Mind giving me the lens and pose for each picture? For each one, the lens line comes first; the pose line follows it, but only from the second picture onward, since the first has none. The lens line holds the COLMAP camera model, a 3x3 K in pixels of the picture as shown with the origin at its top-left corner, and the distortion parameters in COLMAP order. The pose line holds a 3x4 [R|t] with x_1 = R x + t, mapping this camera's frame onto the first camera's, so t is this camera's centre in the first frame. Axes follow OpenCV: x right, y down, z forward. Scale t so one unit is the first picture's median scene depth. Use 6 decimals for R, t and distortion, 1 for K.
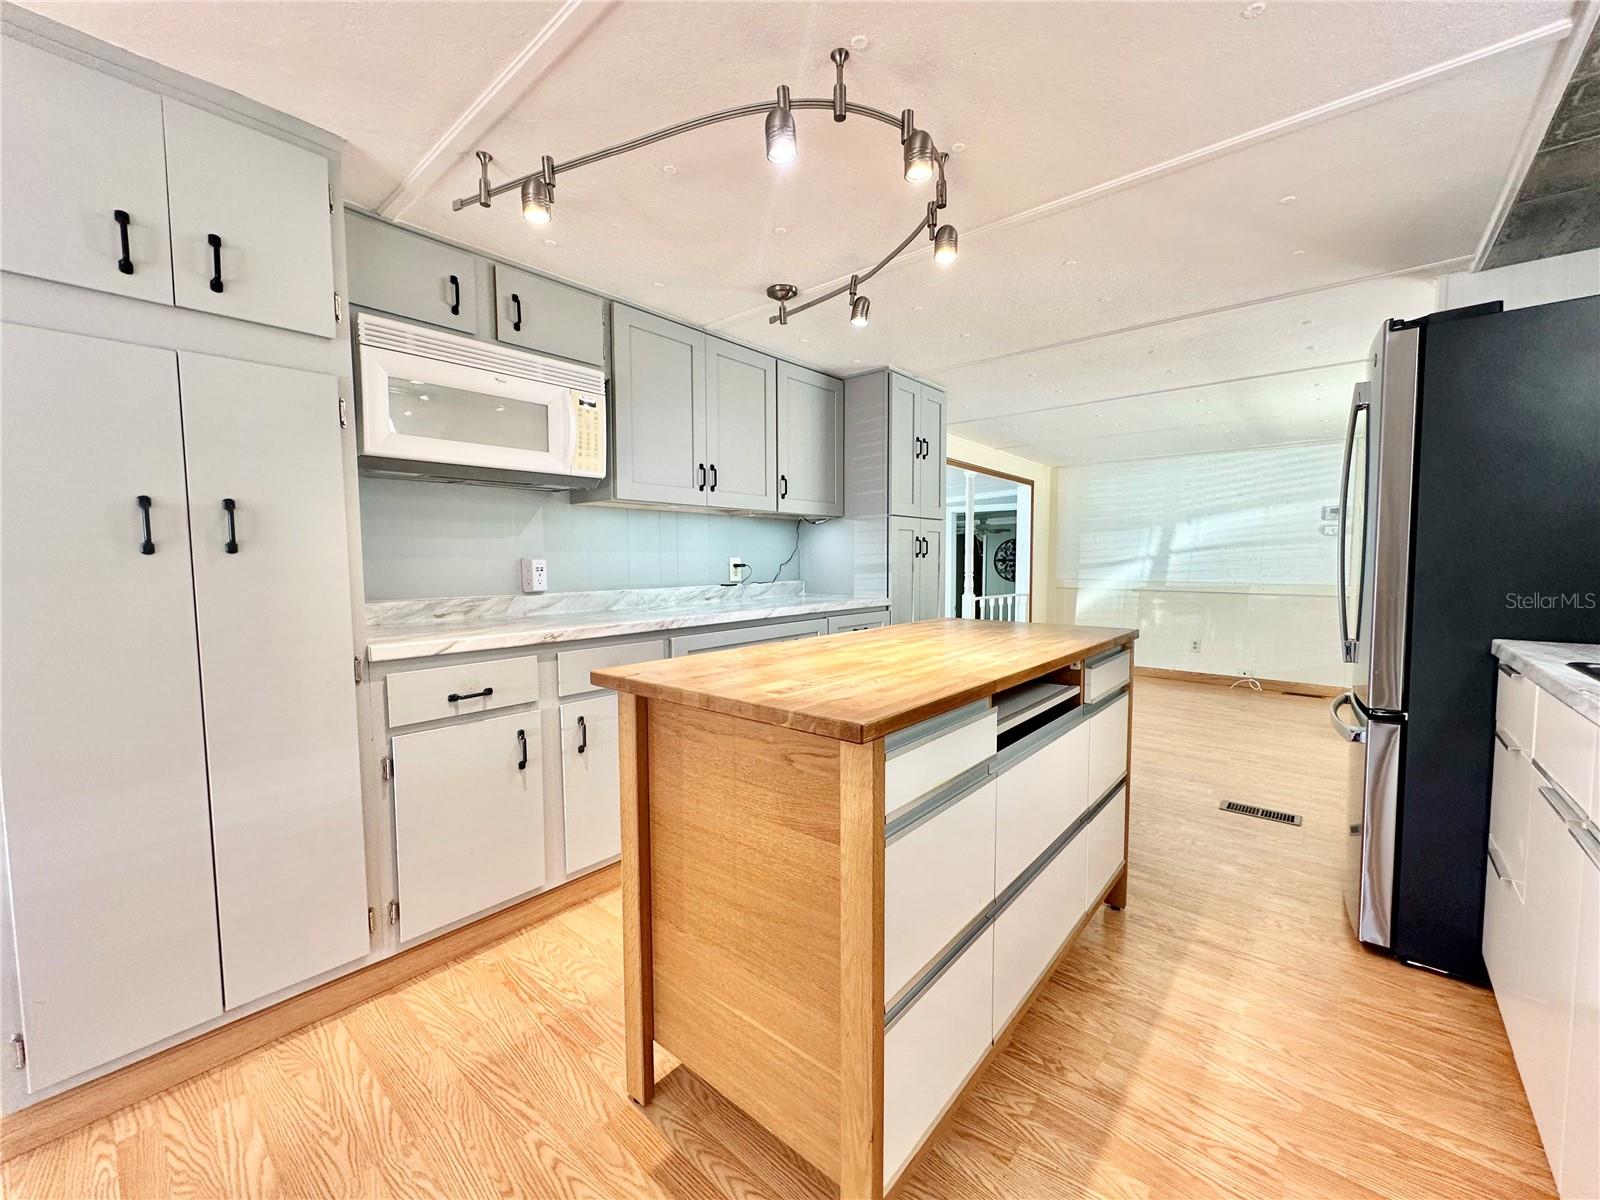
lens RADIAL K [[639.1, 0, 800.0], [0, 639.1, 600.0], [0, 0, 1]] dist [-0.001409, 0.000499]
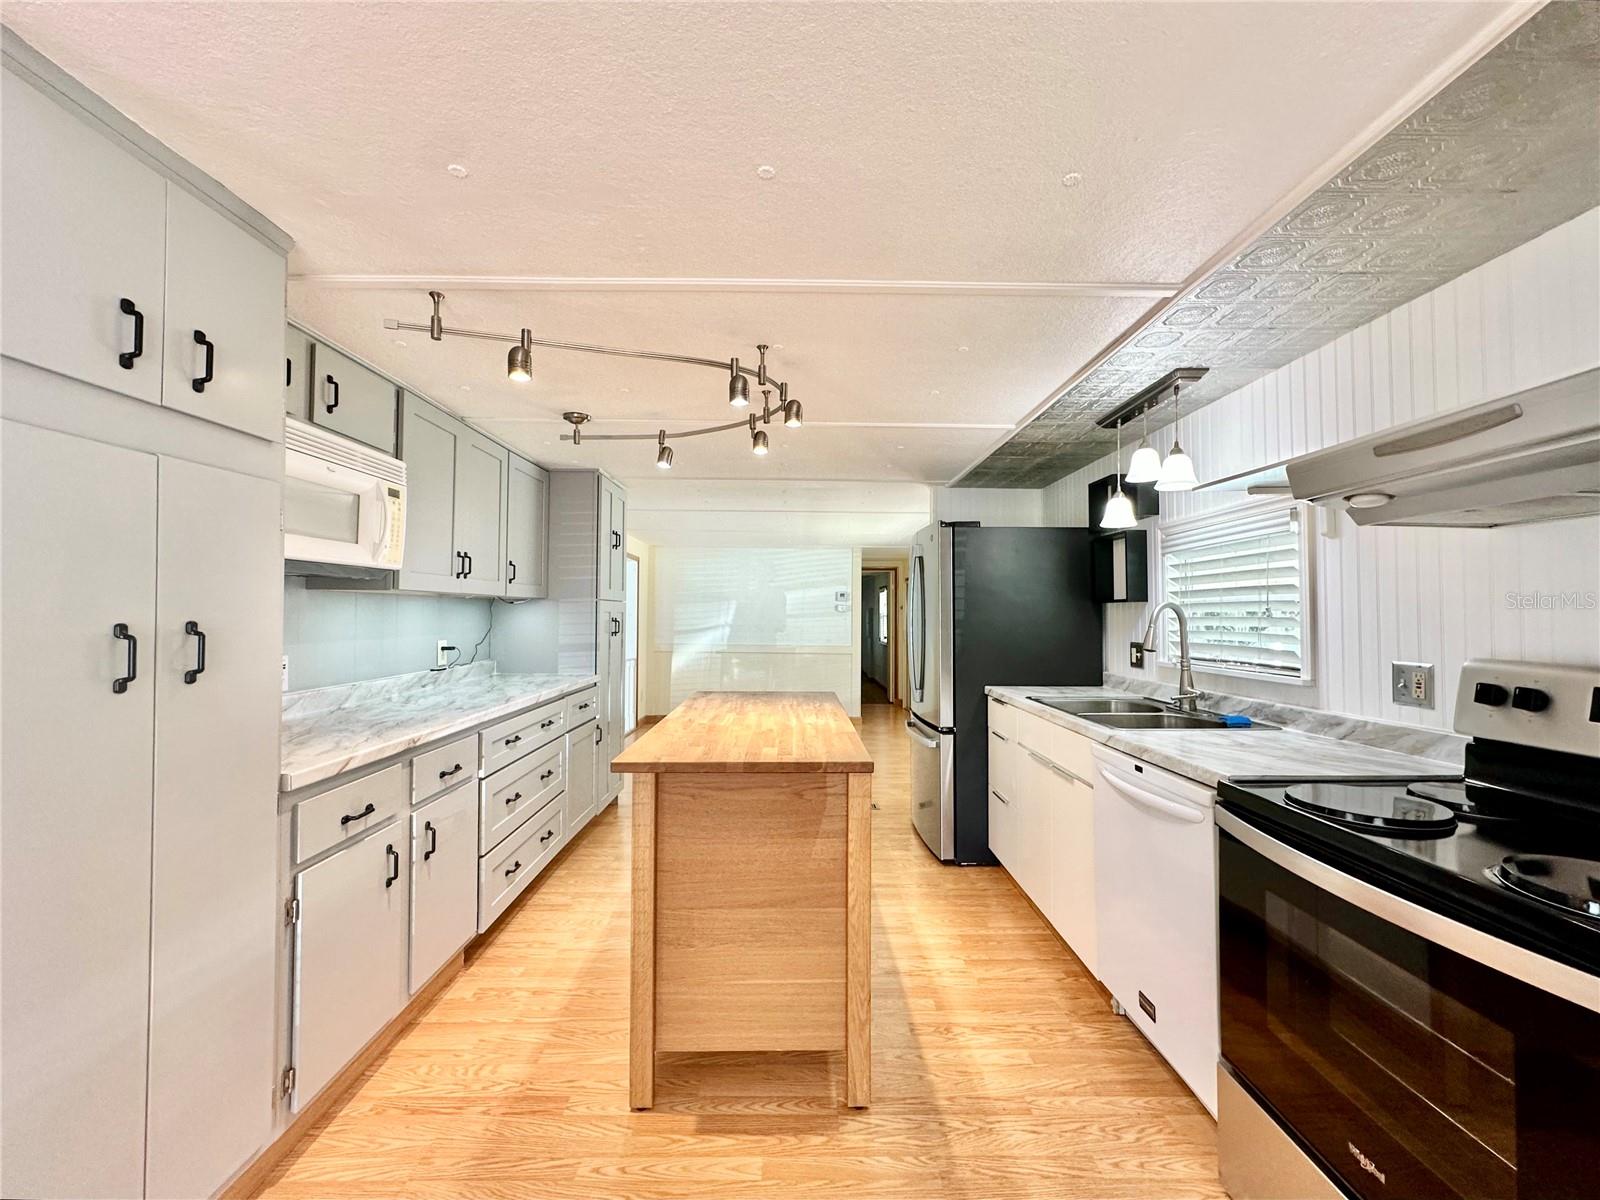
lens RADIAL K [[657.5, 0, 800.0], [0, 657.5, 600.0], [0, 0, 1]] dist [-0.001080, 0.000024]
pose [[0.750523, 0.021944, 0.660480, -0.649386], [0.032827, 0.996977, -0.070427, -0.072799], [-0.660028, 0.074539, 0.747534, -0.165743]]
